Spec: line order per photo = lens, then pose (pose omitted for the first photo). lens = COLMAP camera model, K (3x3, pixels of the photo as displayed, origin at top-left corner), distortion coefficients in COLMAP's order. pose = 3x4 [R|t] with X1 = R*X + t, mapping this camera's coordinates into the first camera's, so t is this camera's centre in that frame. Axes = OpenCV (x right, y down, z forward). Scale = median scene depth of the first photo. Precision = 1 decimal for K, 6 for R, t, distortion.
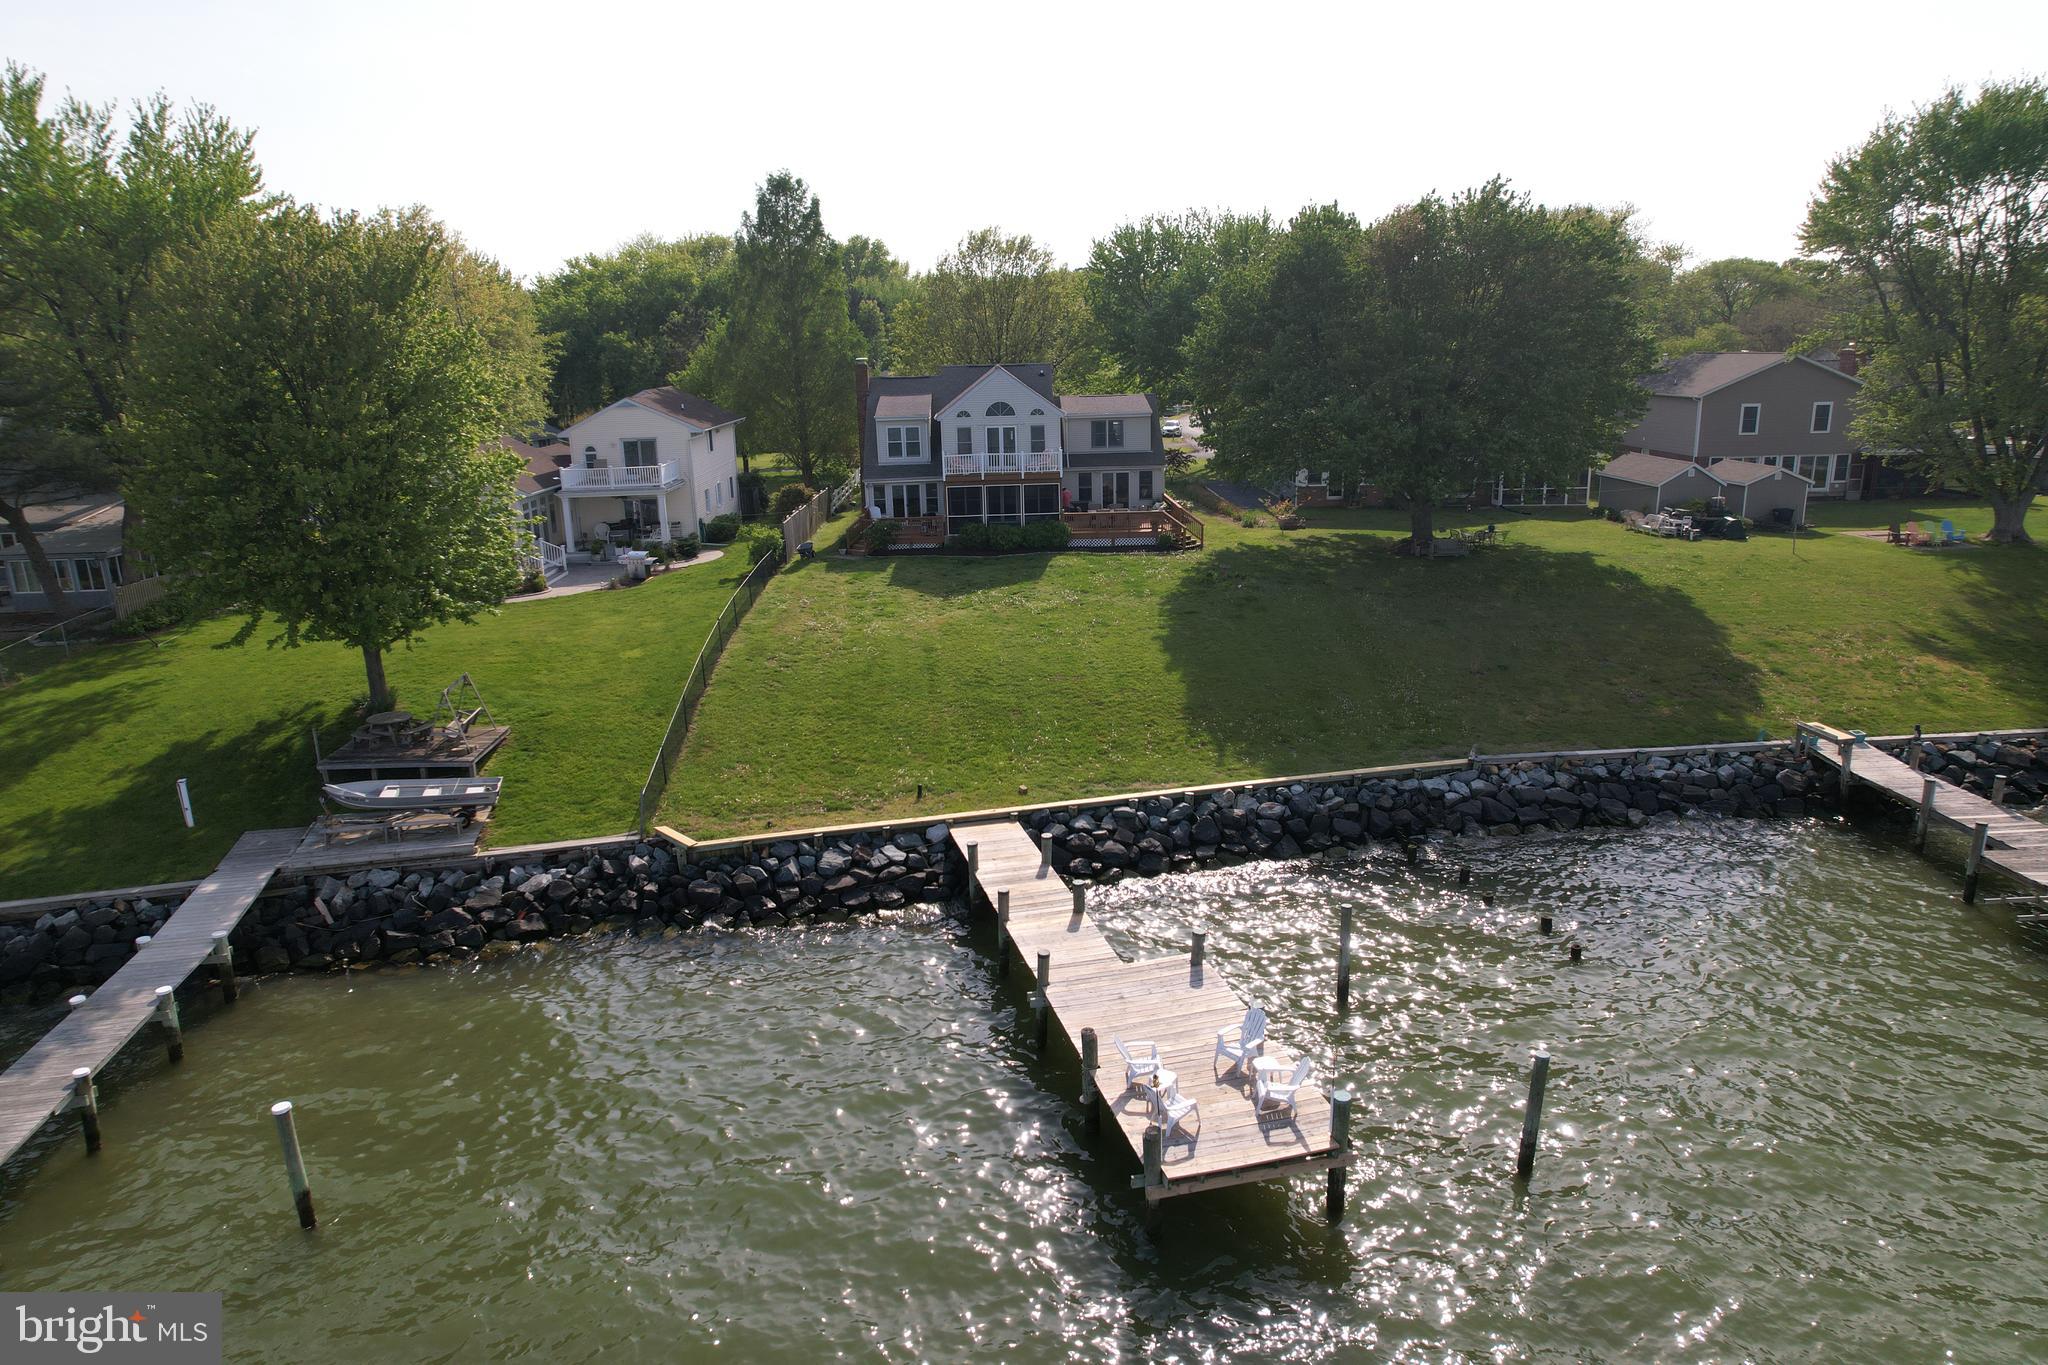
lens RADIAL K [[1297.6, 0, 1010.1], [0, 1297.6, 680.2], [0, 0, 1]] dist [-0.062655, 0.052248]
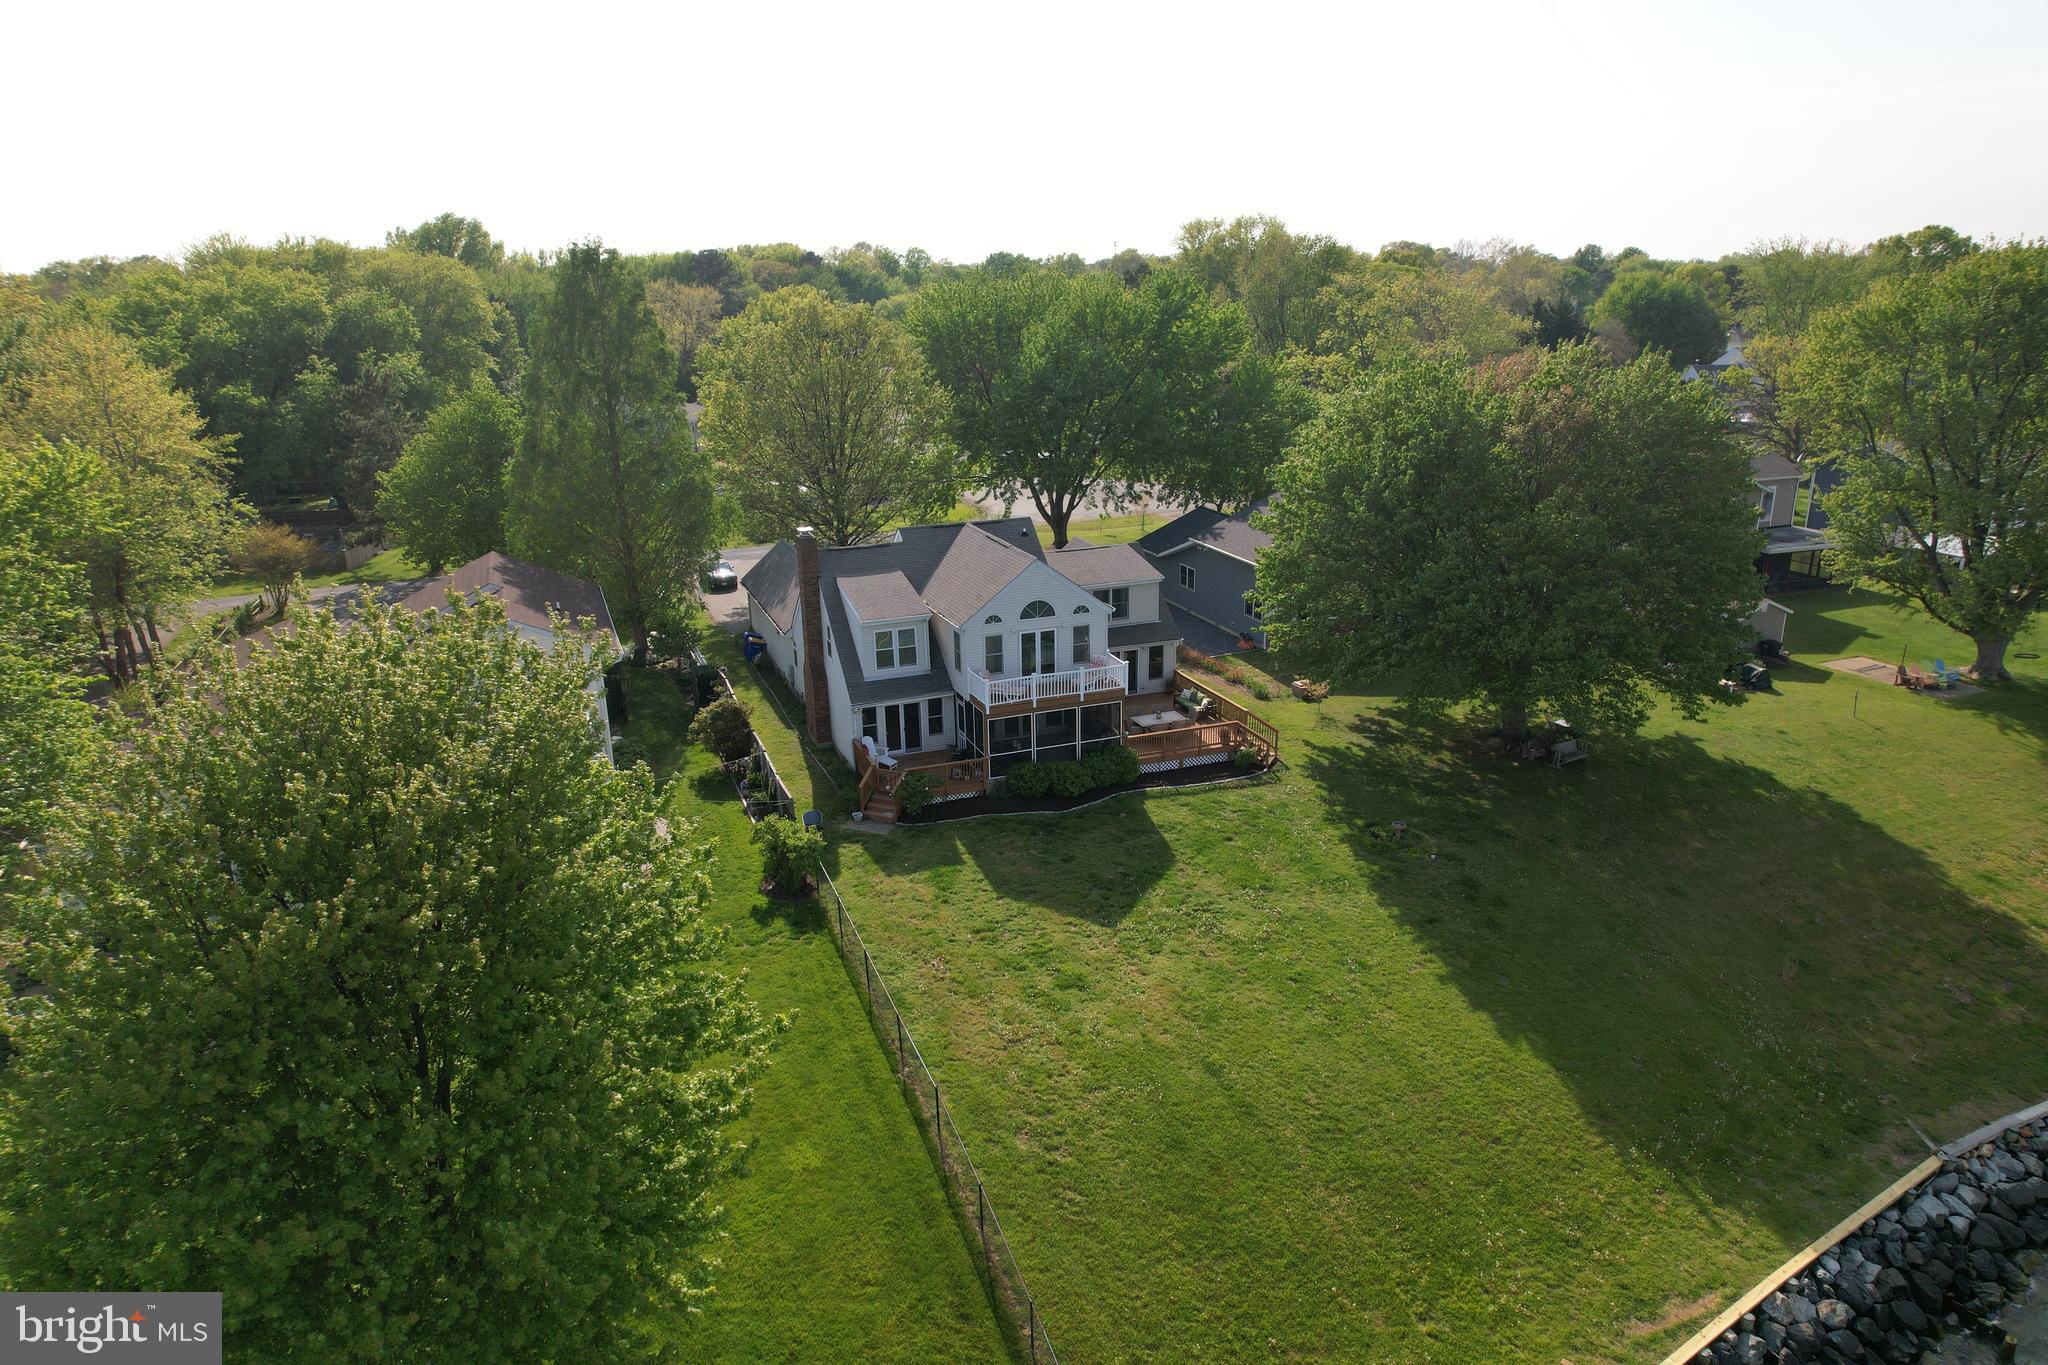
lens RADIAL K [[1297.6, 0, 1015.9], [0, 1297.6, 676.8], [0, 0, 1]] dist [-0.062655, 0.052248]
pose [[0.941327, -0.090876, 0.325032, -0.276969], [0.078773, 0.995626, 0.050232, -0.208613], [-0.328175, -0.021681, 0.944368, 0.263109]]
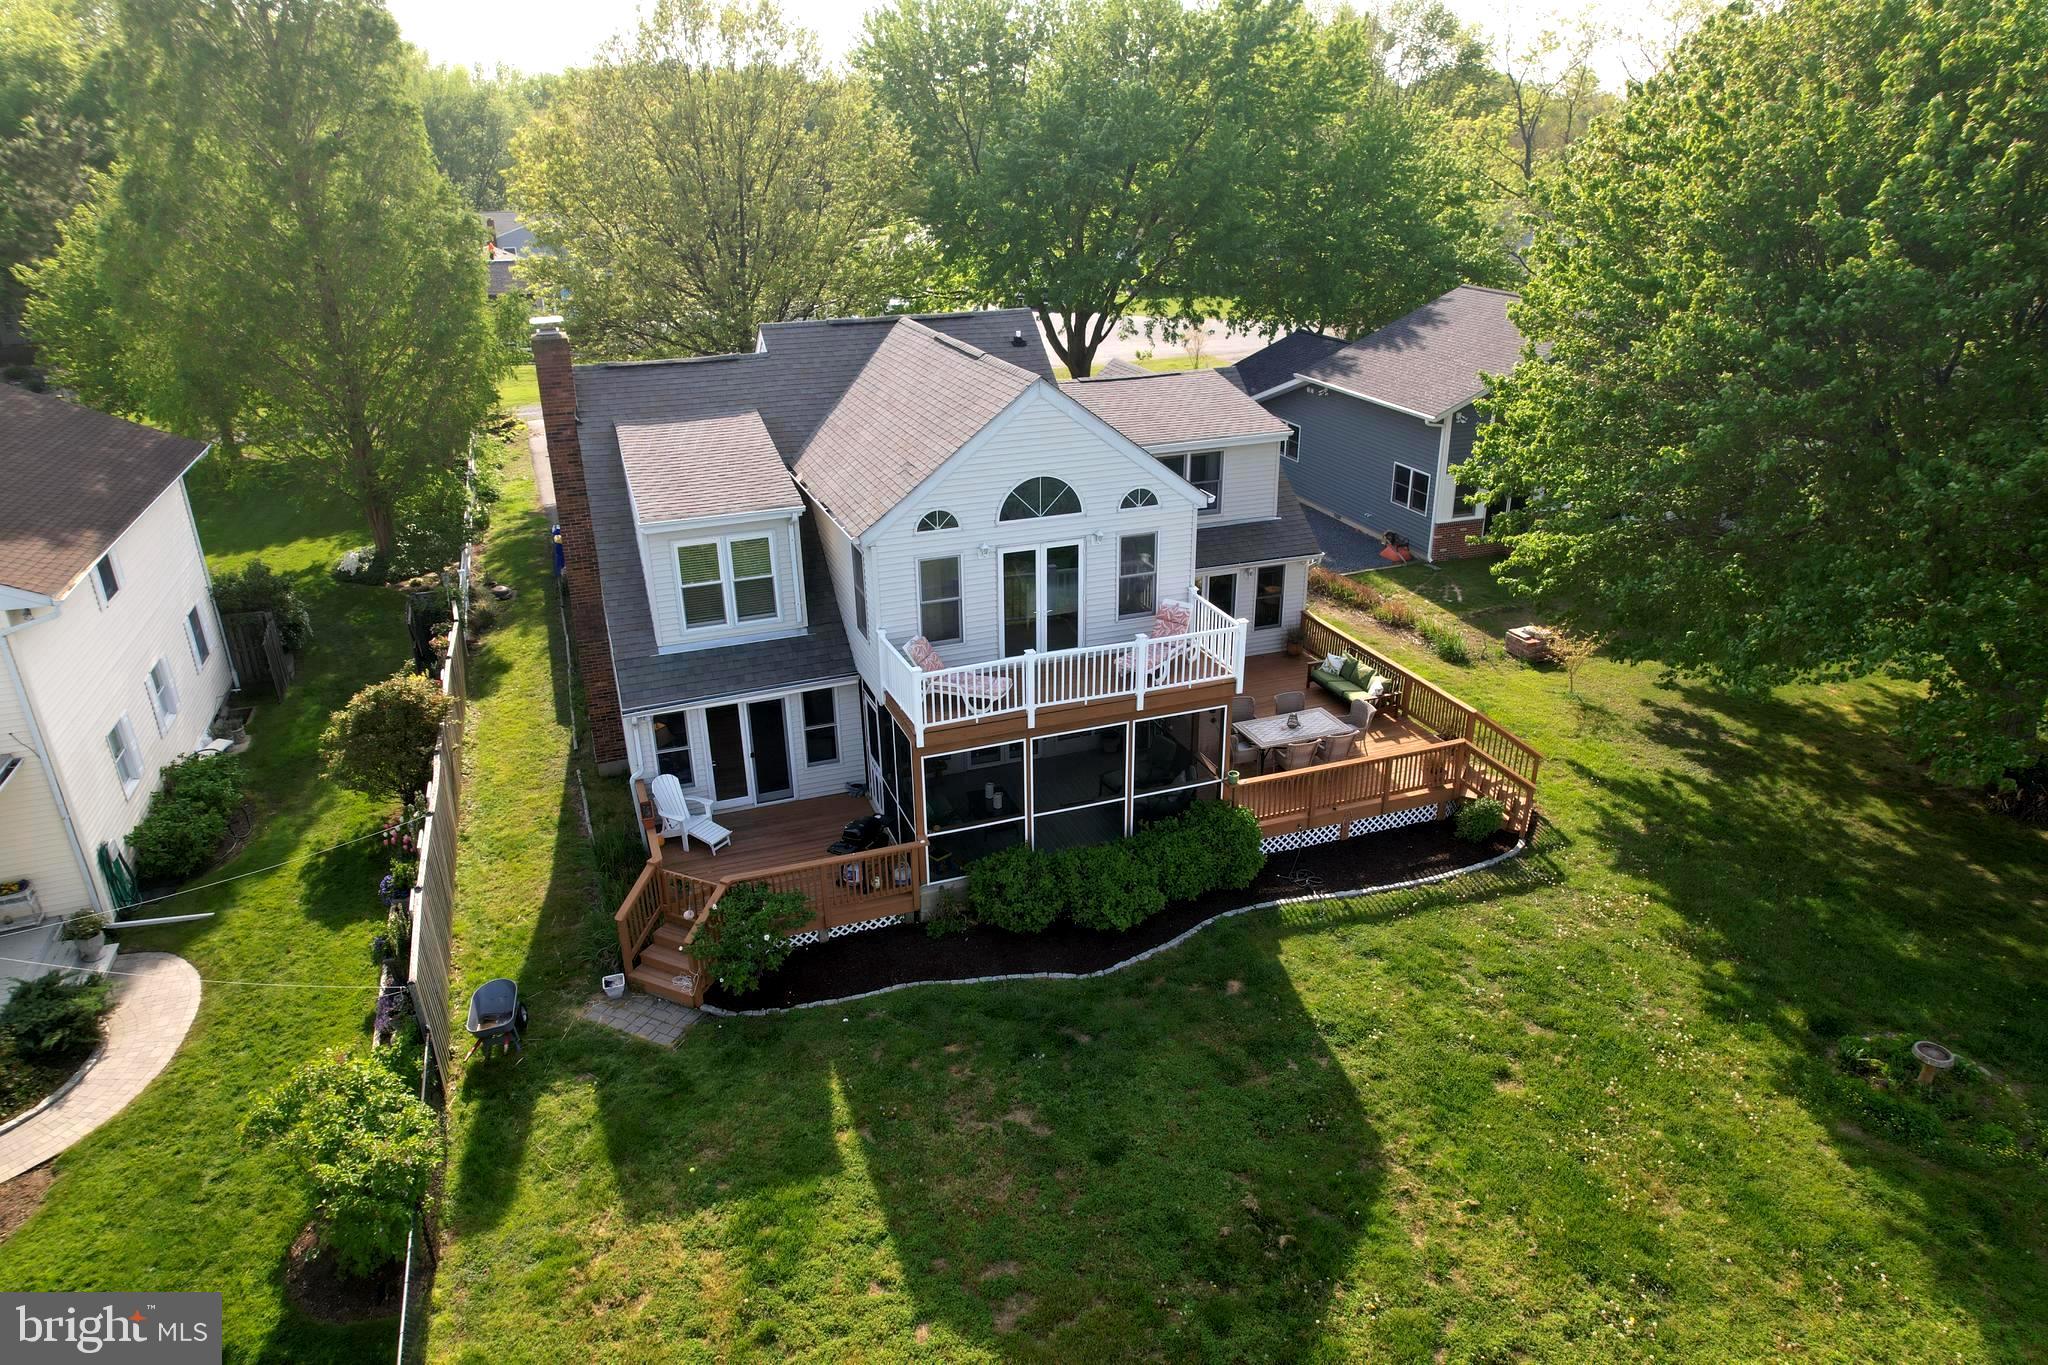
lens RADIAL K [[1297.6, 0, 1019.7], [0, 1297.6, 690.0], [0, 0, 1]] dist [-0.062655, 0.052248]
pose [[0.944171, -0.116899, 0.308019, -0.123248], [0.071017, 0.985169, 0.156201, -0.212521], [-0.321710, -0.125606, 0.938470, 0.672884]]
